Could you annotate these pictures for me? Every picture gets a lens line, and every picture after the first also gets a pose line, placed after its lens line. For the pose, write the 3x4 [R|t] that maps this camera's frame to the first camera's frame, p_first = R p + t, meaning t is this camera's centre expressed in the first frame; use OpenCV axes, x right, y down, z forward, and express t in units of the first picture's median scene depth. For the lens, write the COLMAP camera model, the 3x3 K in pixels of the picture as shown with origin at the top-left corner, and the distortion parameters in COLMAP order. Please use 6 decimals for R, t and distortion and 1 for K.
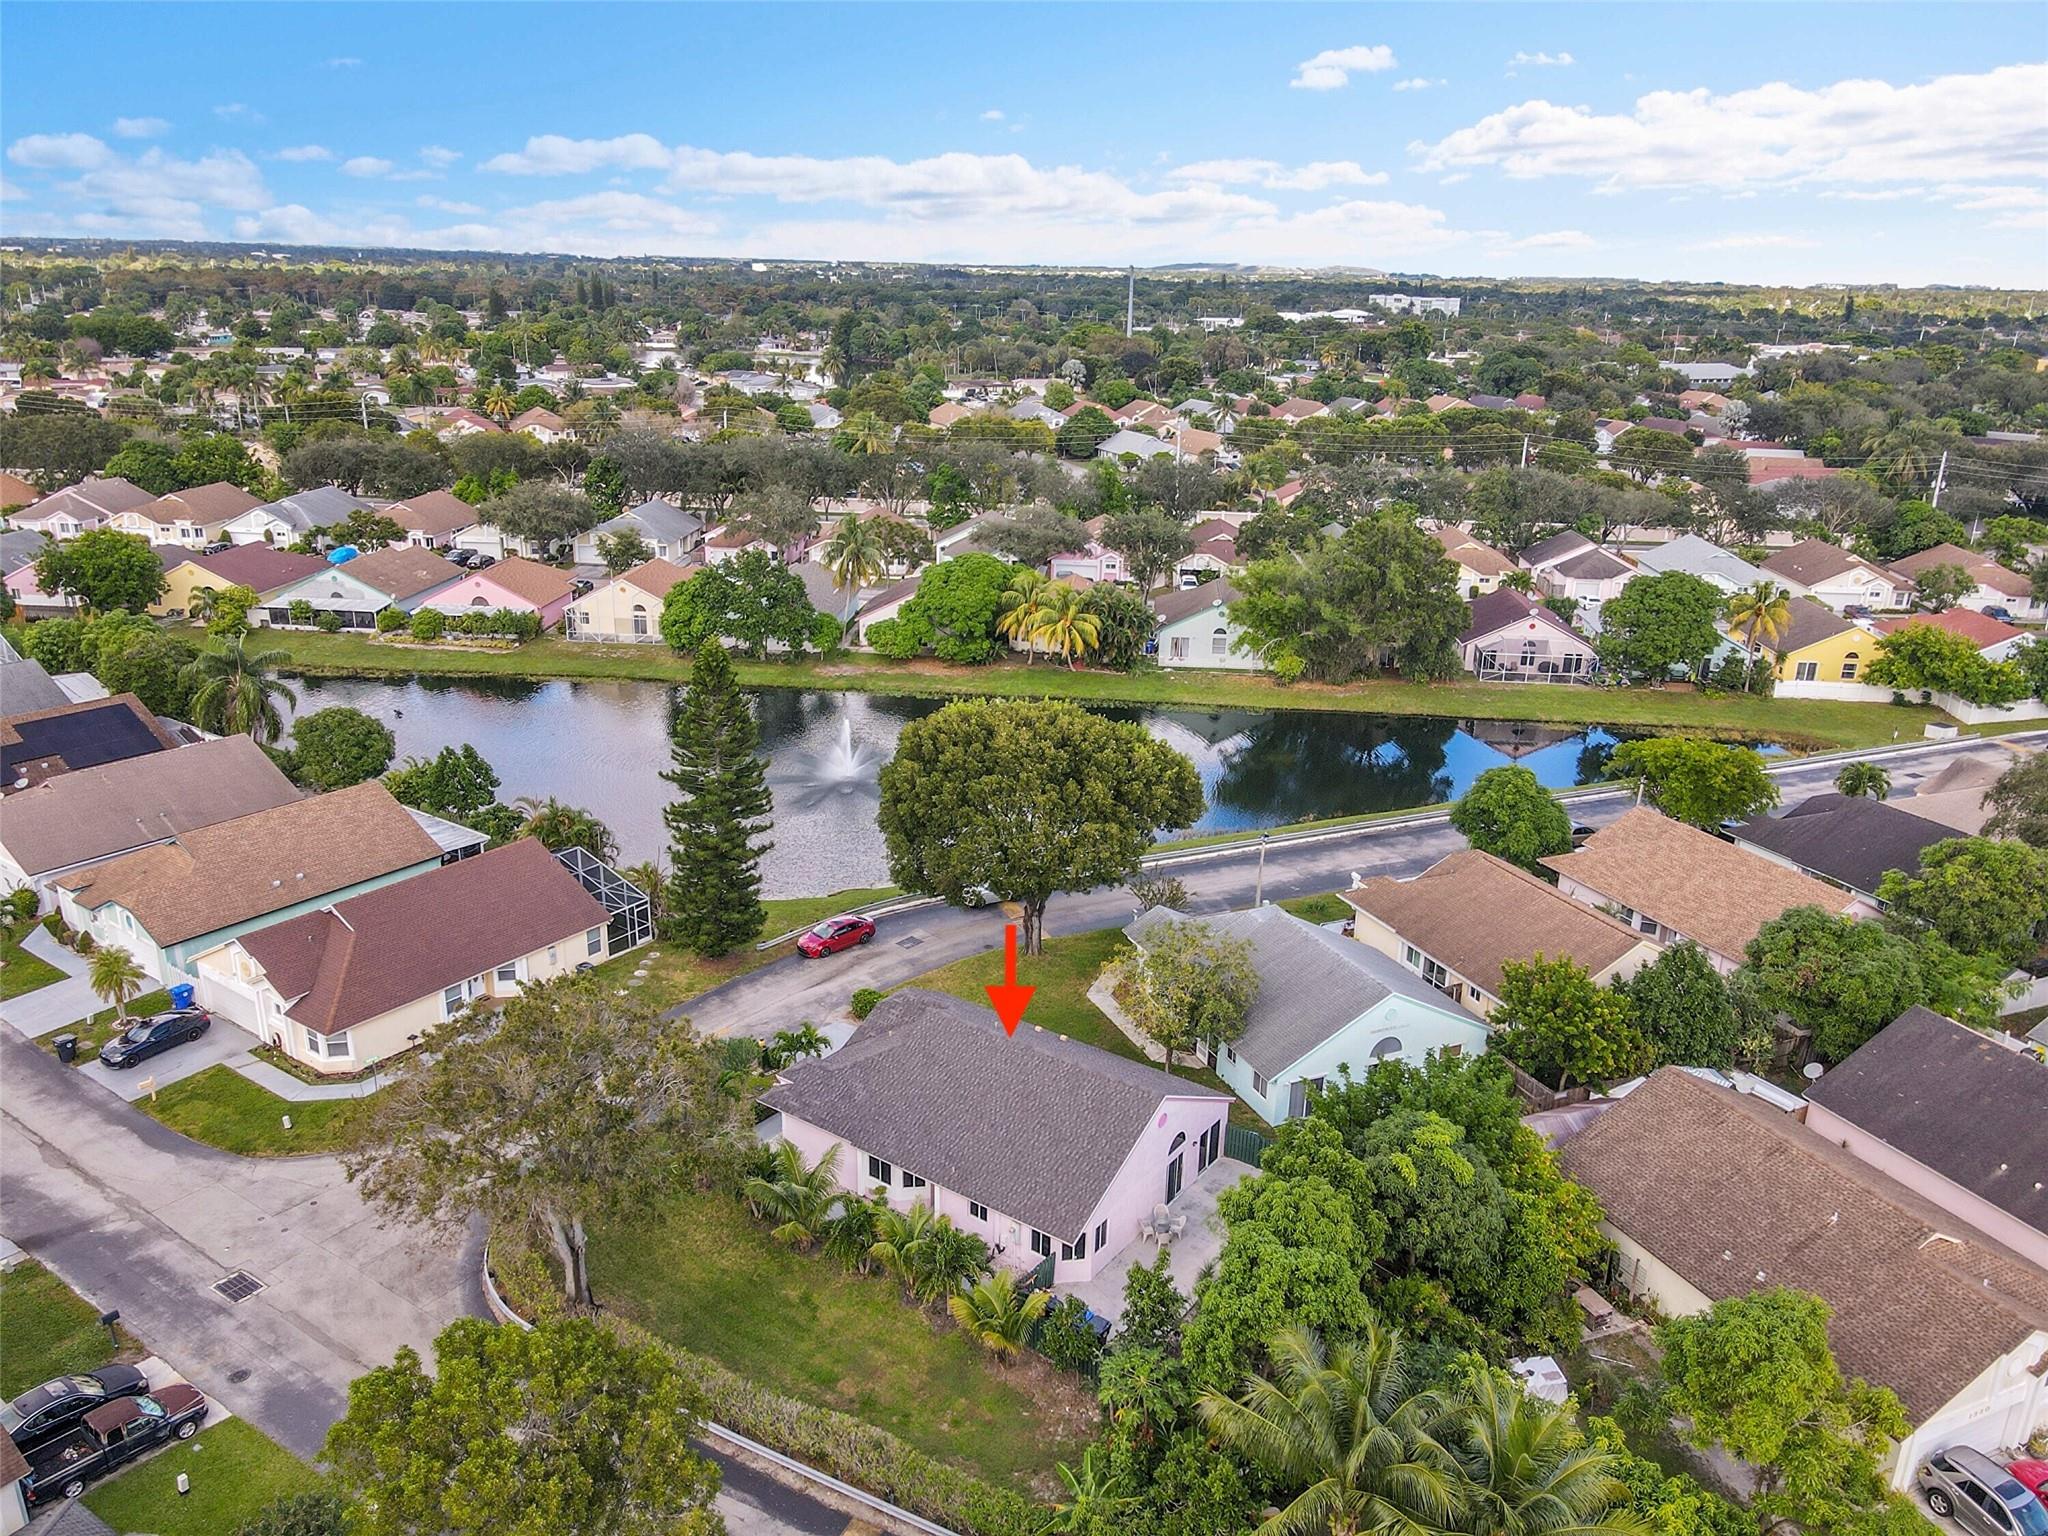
lens RADIAL K [[1498.5, 0, 1035.4], [0, 1498.5, 769.1], [0, 0, 1]] dist [0.003722, 0.019271]
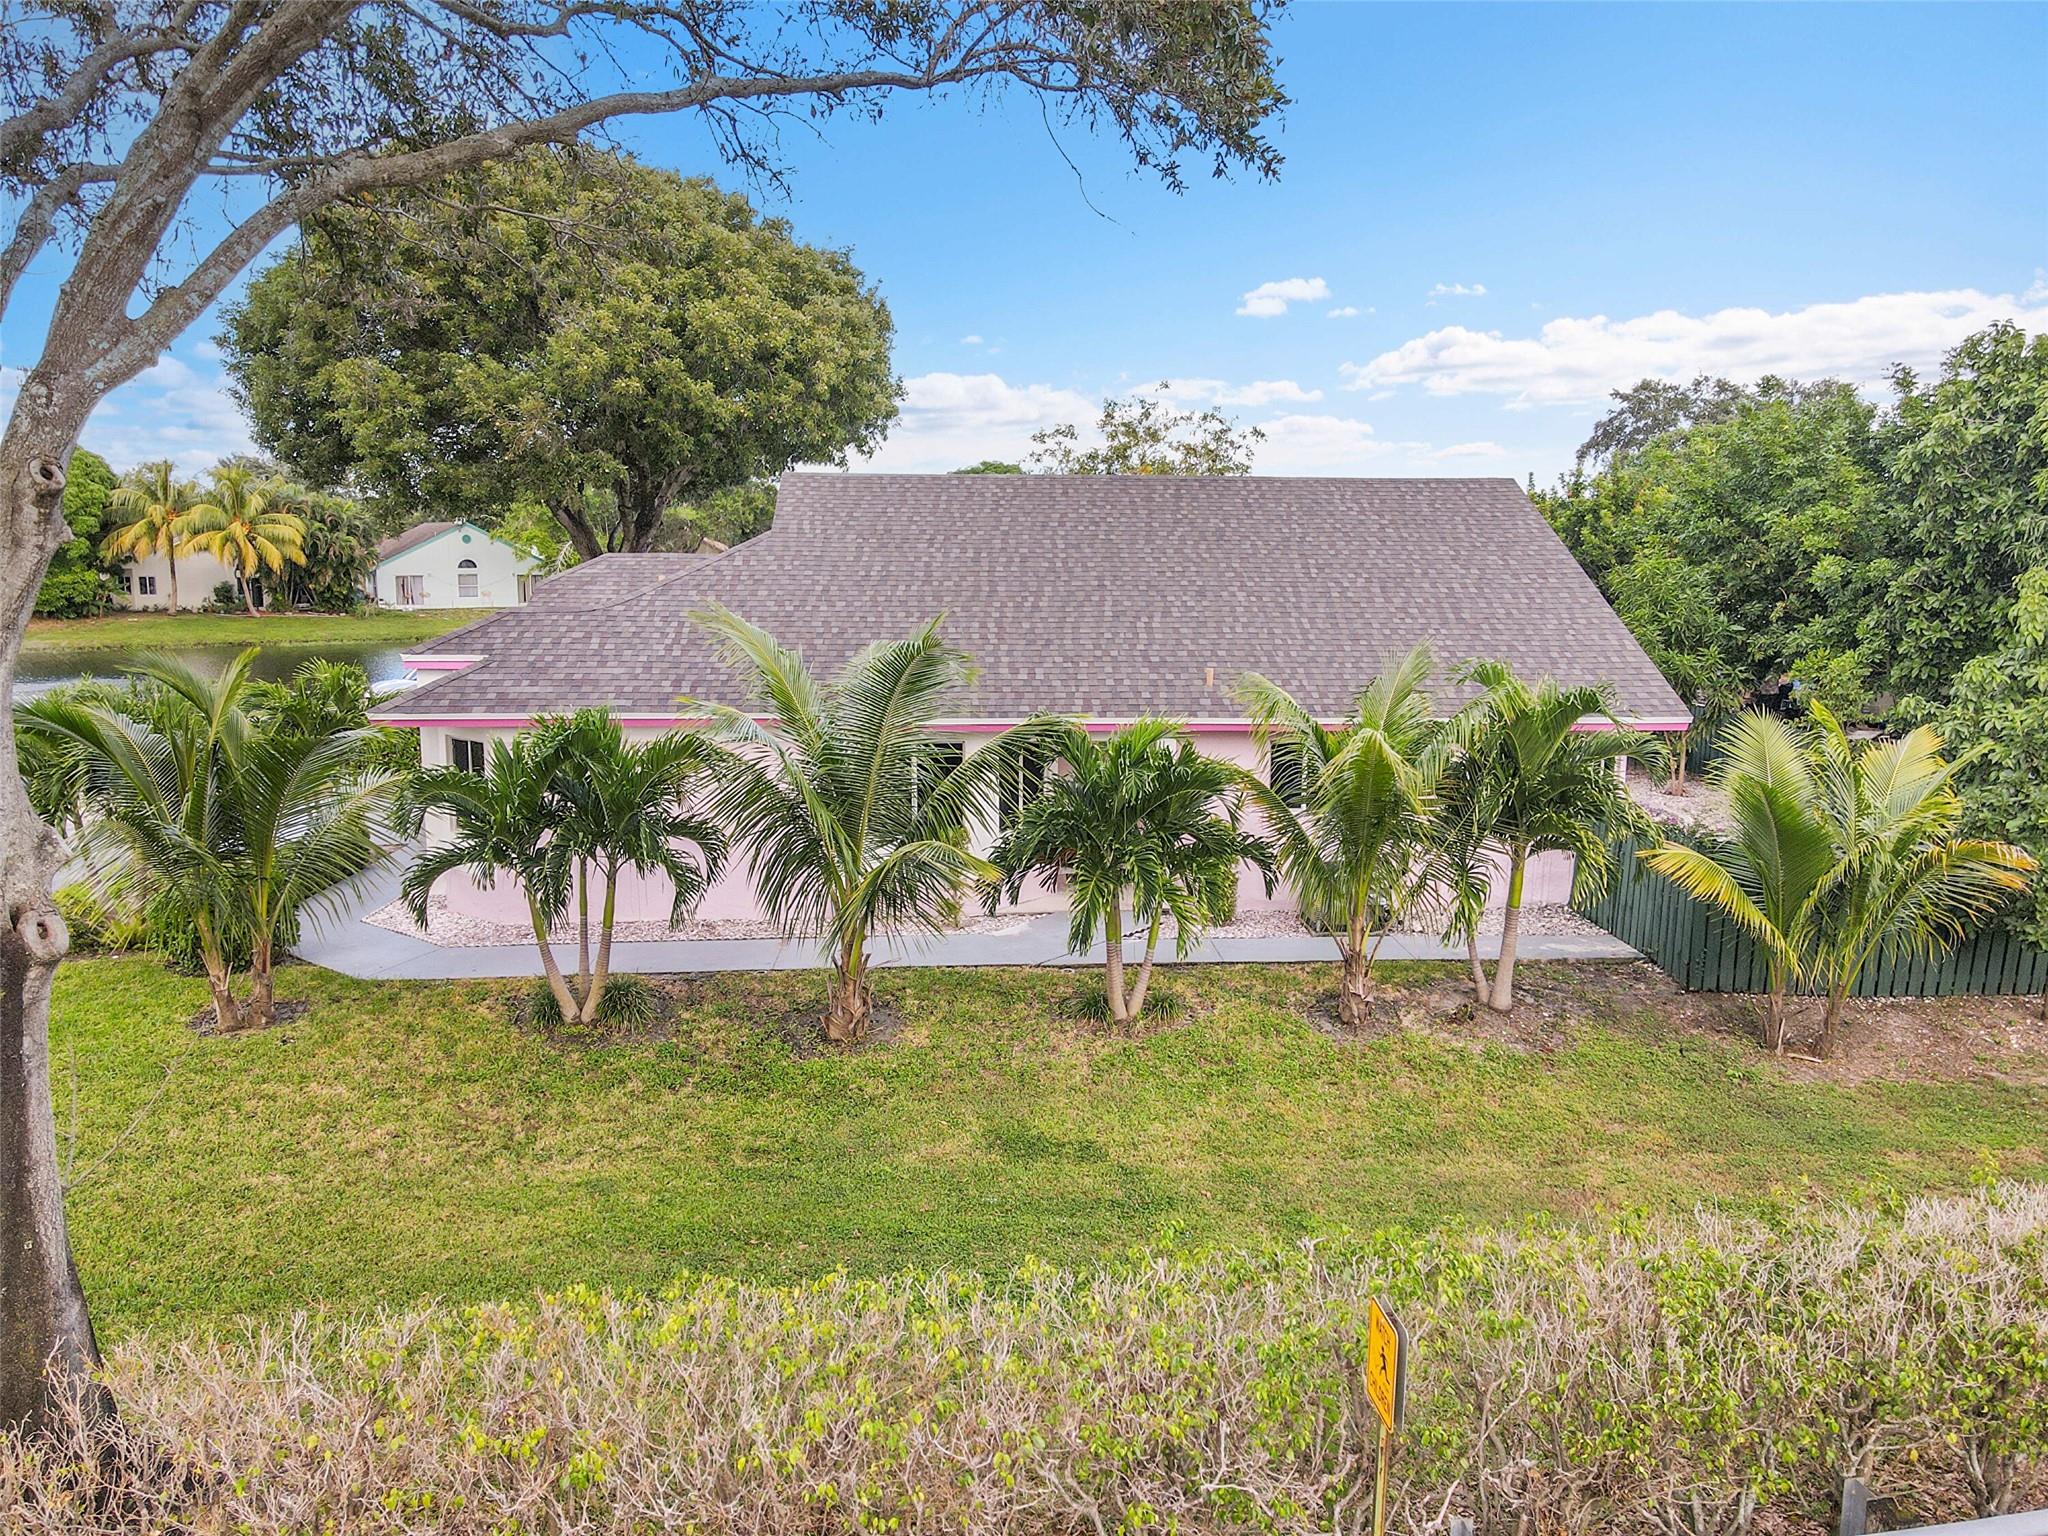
lens RADIAL K [[1492.2, 0, 1025.9], [0, 1492.2, 787.2], [0, 0, 1]] dist [0.031054, 0.000731]
pose [[0.783690, -0.123078, 0.608836, -0.201185], [0.213917, 0.973691, -0.078519, 0.215983], [-0.583154, 0.191775, 0.789401, 0.542584]]
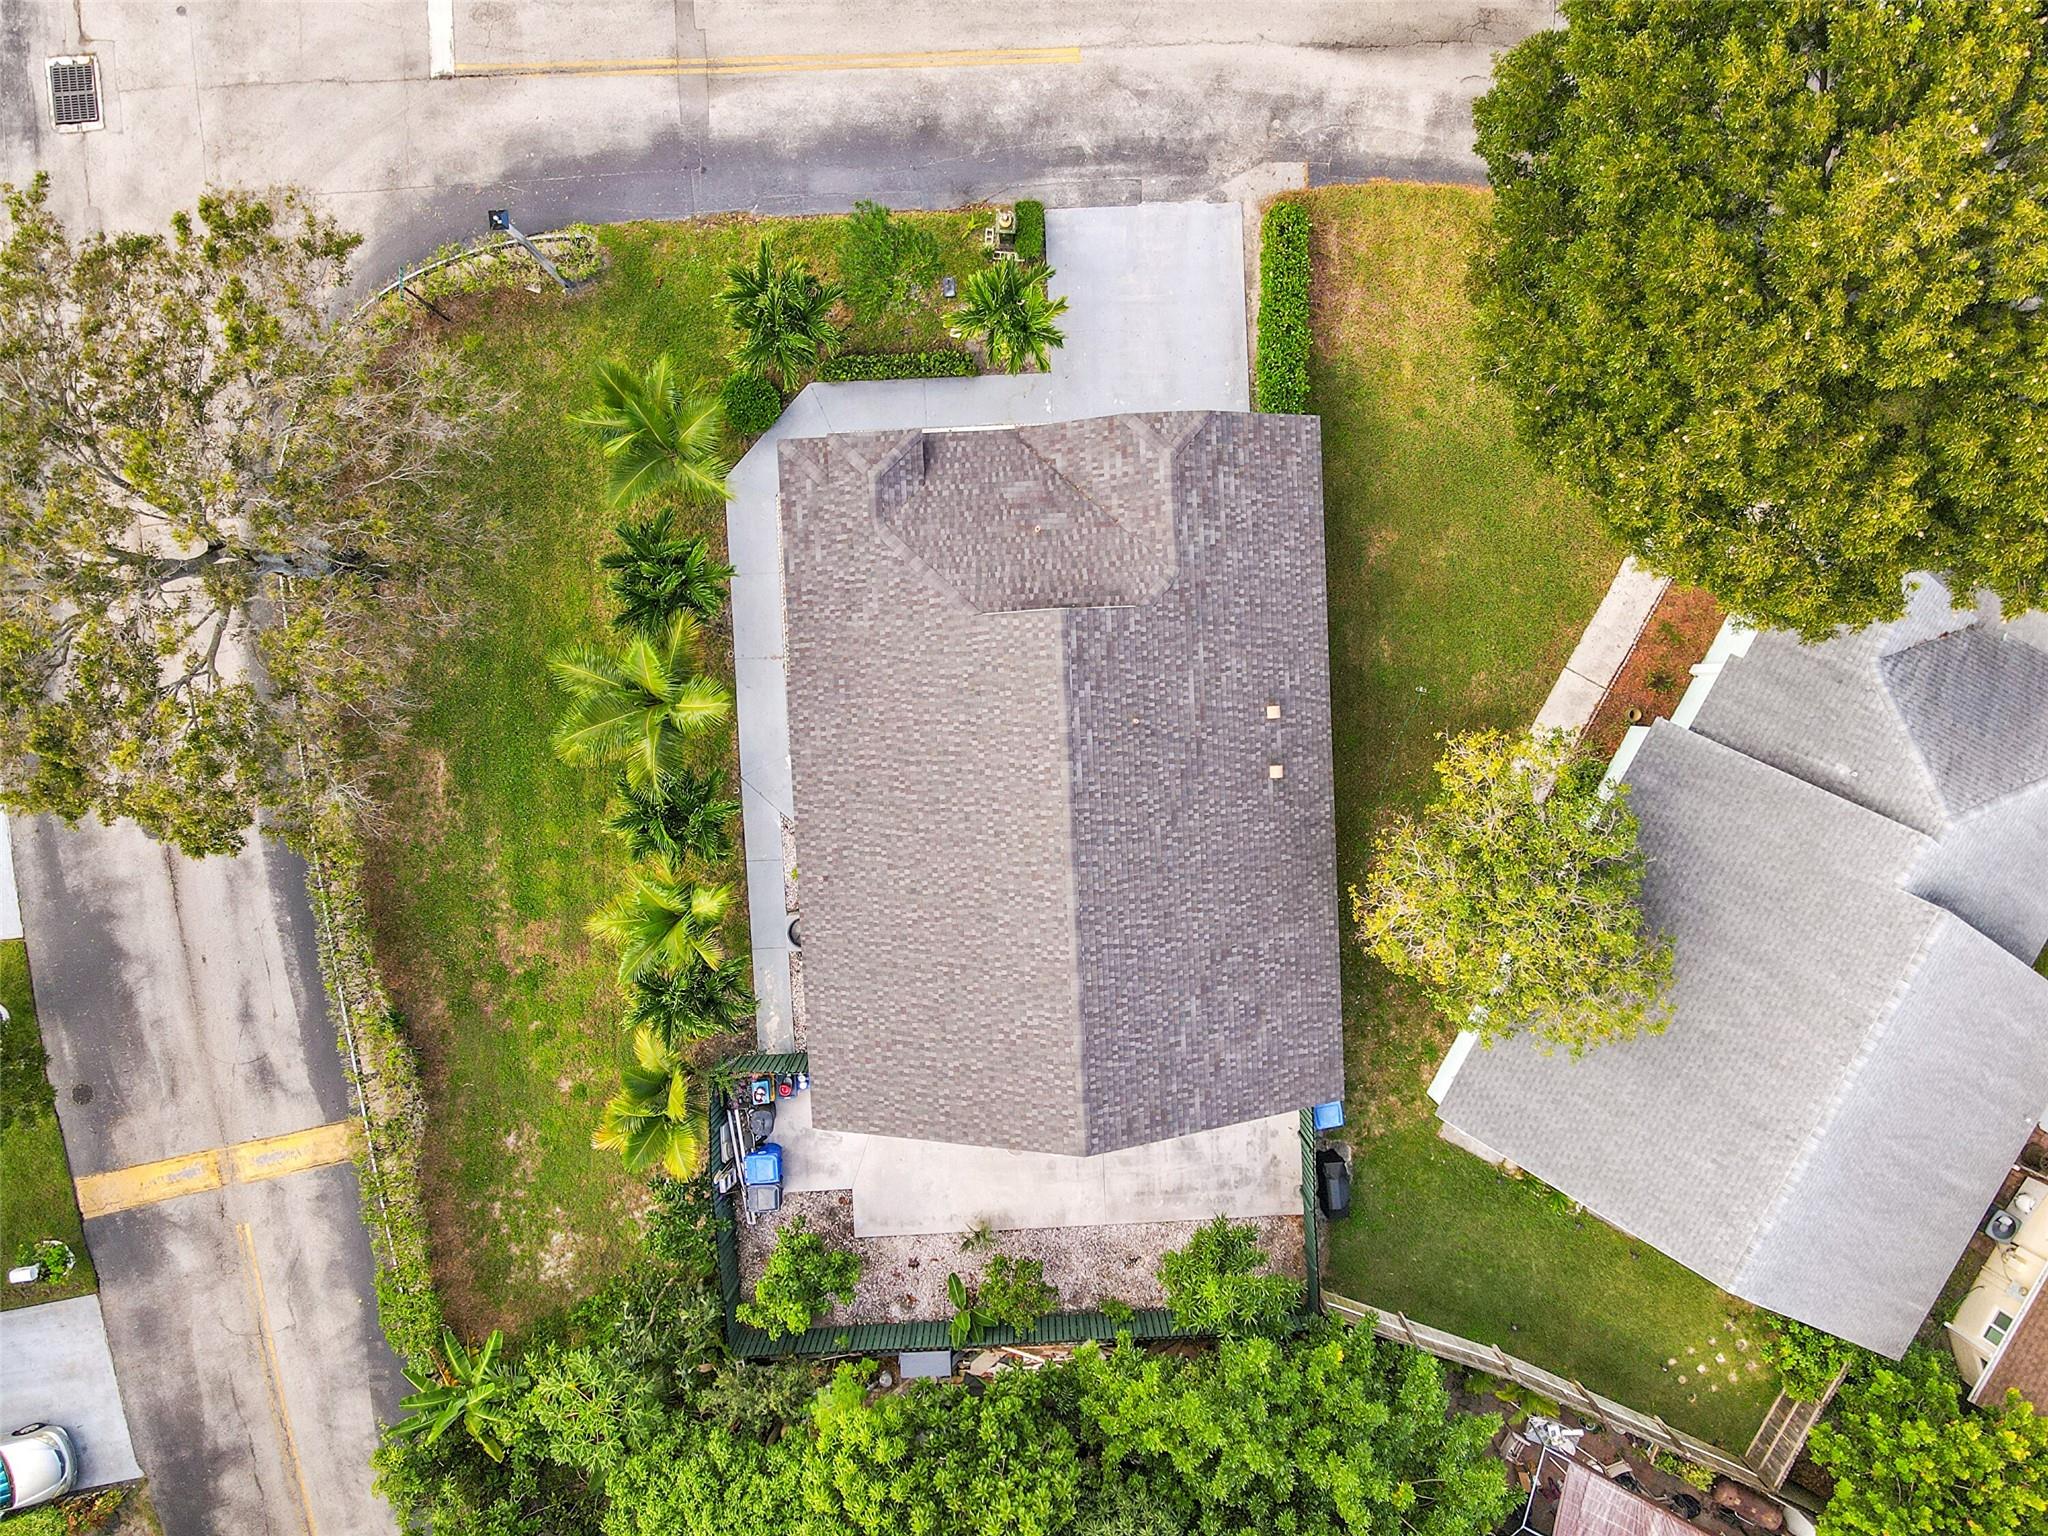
lens RADIAL K [[1498.5, 0, 1035.4], [0, 1498.5, 769.1], [0, 0, 1]] dist [0.003722, 0.019271]
pose [[0.614089, 0.788656, 0.030276, -0.038768], [-0.252313, 0.159826, 0.954355, -0.234259], [0.747819, -0.593698, 0.297136, 0.641226]]
